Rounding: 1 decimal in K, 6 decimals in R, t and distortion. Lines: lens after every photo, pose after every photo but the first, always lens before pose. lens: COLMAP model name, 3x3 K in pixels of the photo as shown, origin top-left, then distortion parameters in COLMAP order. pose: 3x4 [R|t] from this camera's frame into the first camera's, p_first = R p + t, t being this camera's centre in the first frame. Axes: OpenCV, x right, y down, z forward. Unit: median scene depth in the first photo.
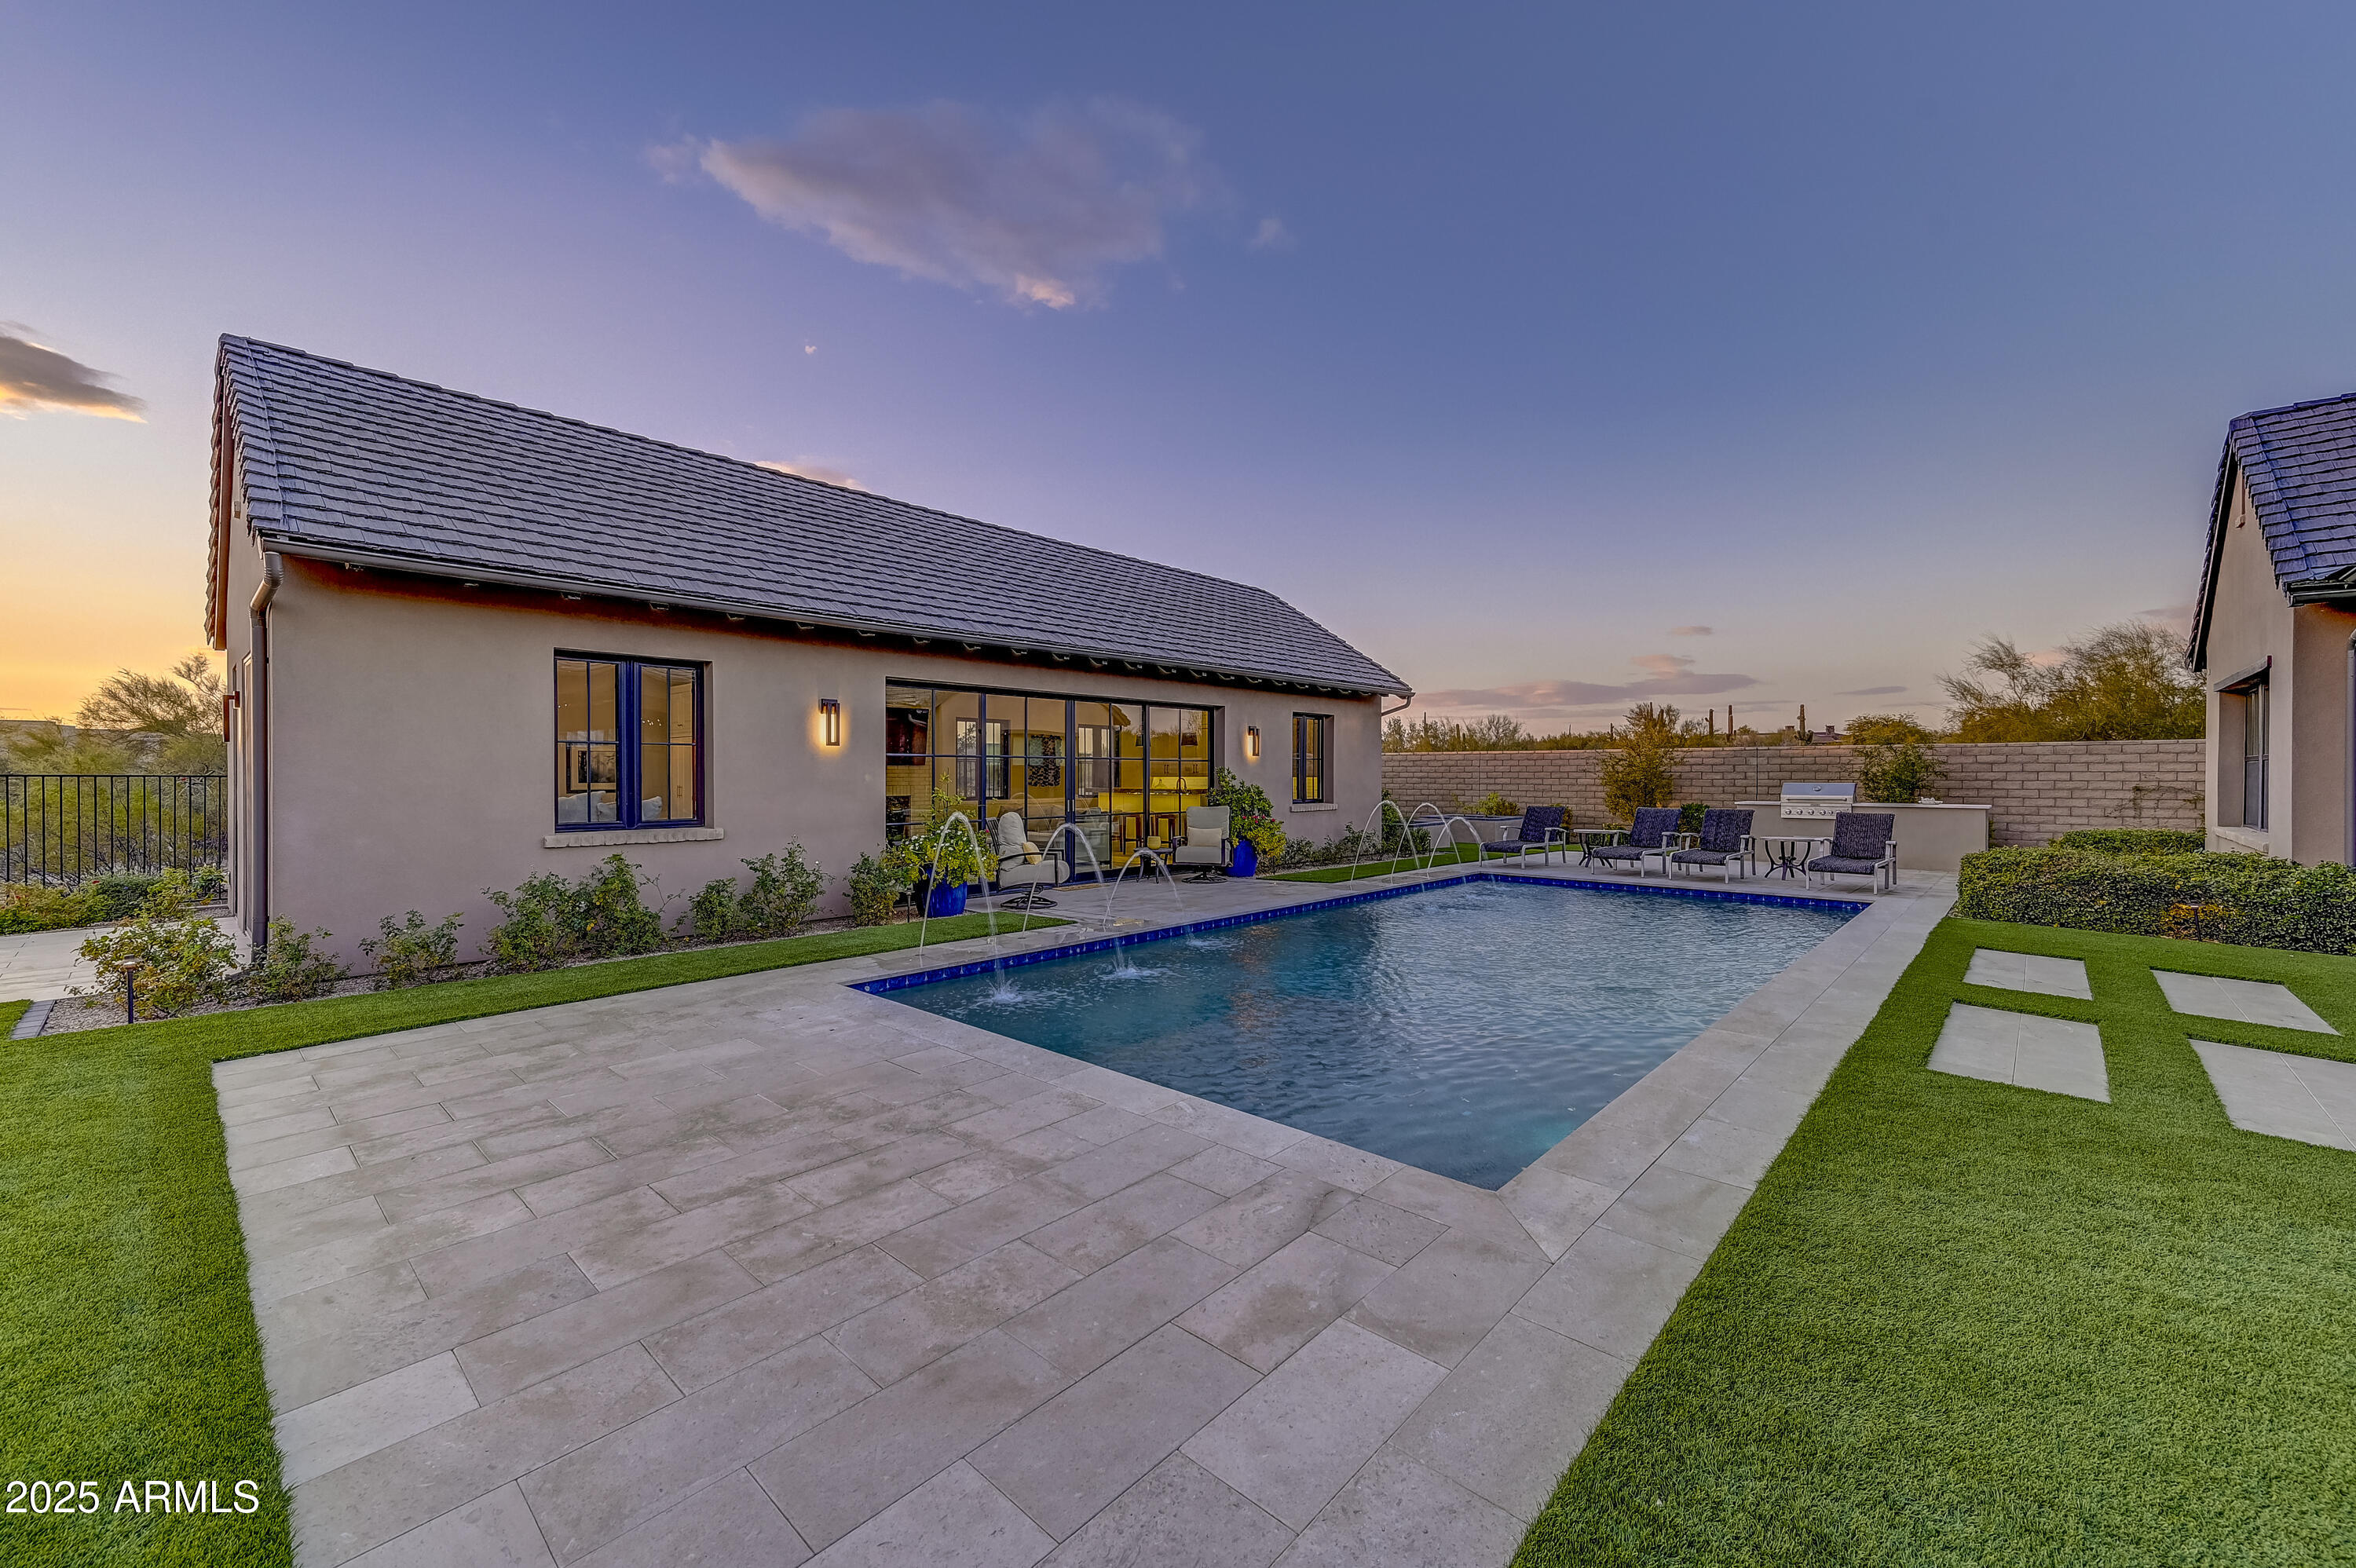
lens RADIAL K [[917.1, 0, 1178.0], [0, 917.1, 784.0], [0, 0, 1]] dist [0.018473, 0.000733]
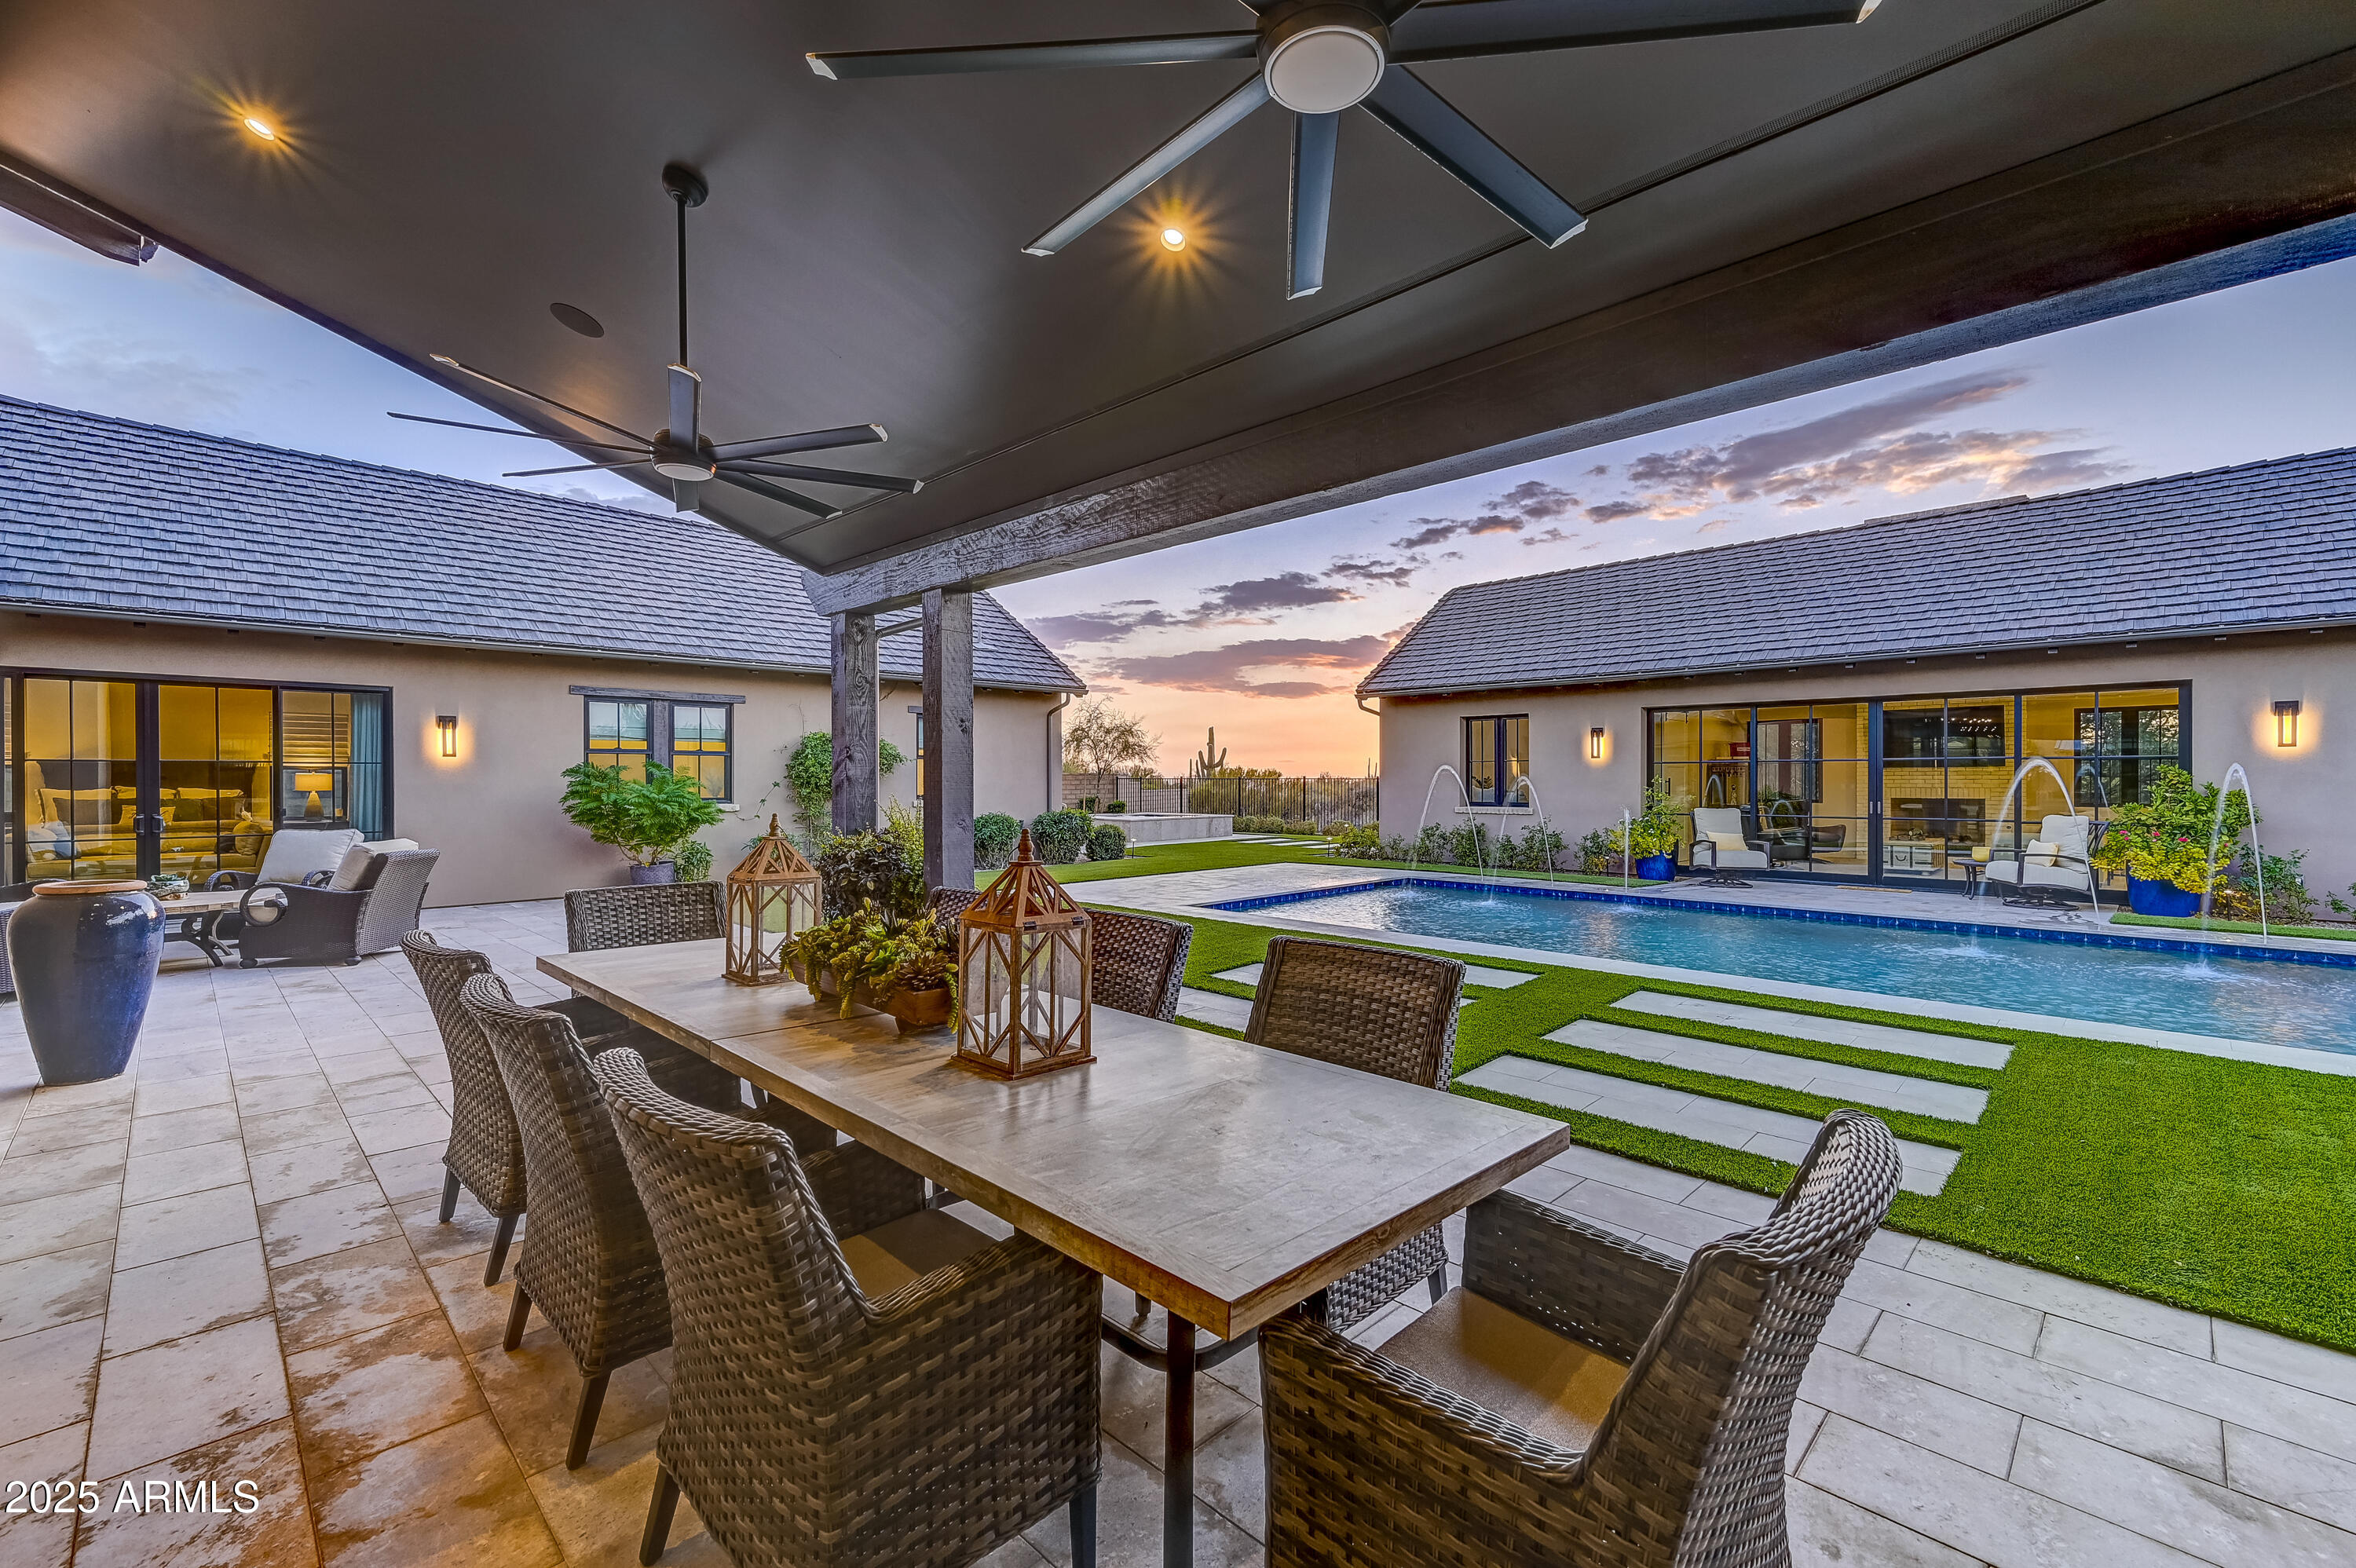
lens RADIAL K [[982.6, 0, 1178.0], [0, 982.6, 784.0], [0, 0, 1]] dist [0.026898, 0.000042]
pose [[-0.038864, 0.004641, -0.999234, 1.295519], [-0.007700, 0.999958, 0.004943, -0.002419], [0.999215, 0.007886, -0.038827, 0.371734]]
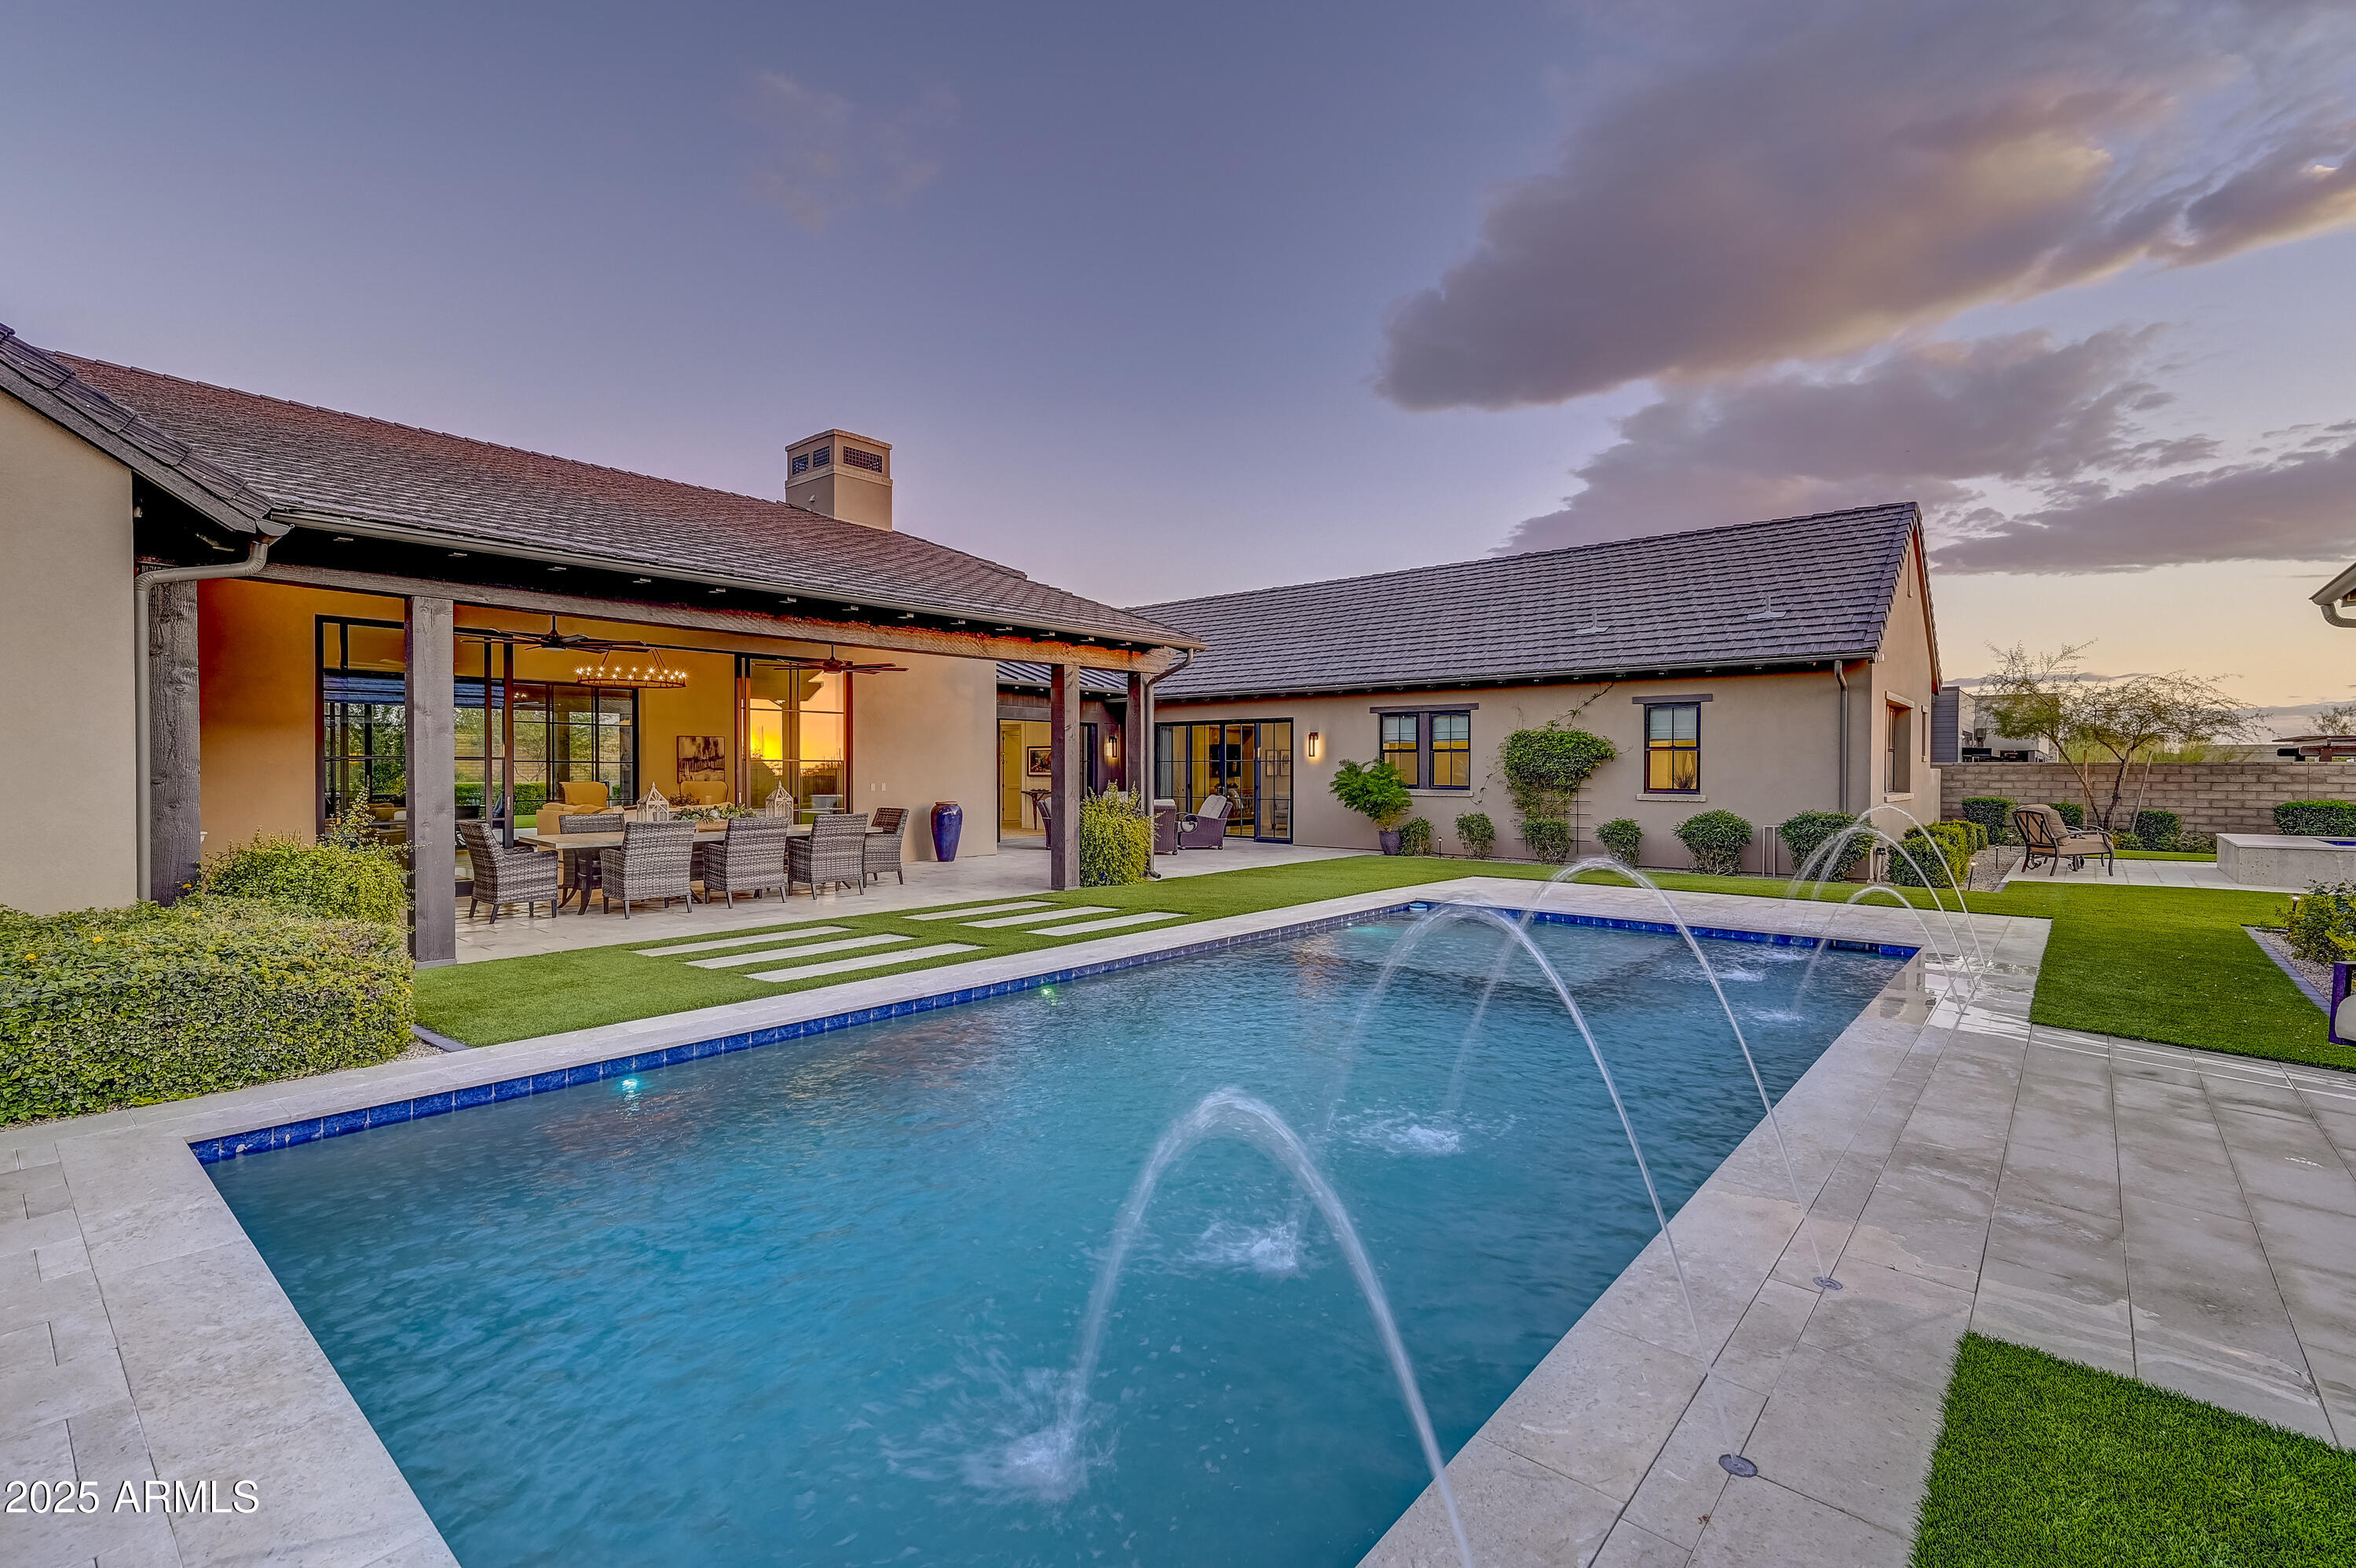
lens RADIAL K [[1038.1, 0, 1178.0], [0, 1038.1, 784.0], [0, 0, 1]] dist [0.002923, 0.000341]
pose [[-0.999509, -0.003327, -0.031167, 0.449014], [-0.004062, 0.999715, 0.023534, -0.016211], [0.031080, 0.023649, -0.999237, 1.564046]]
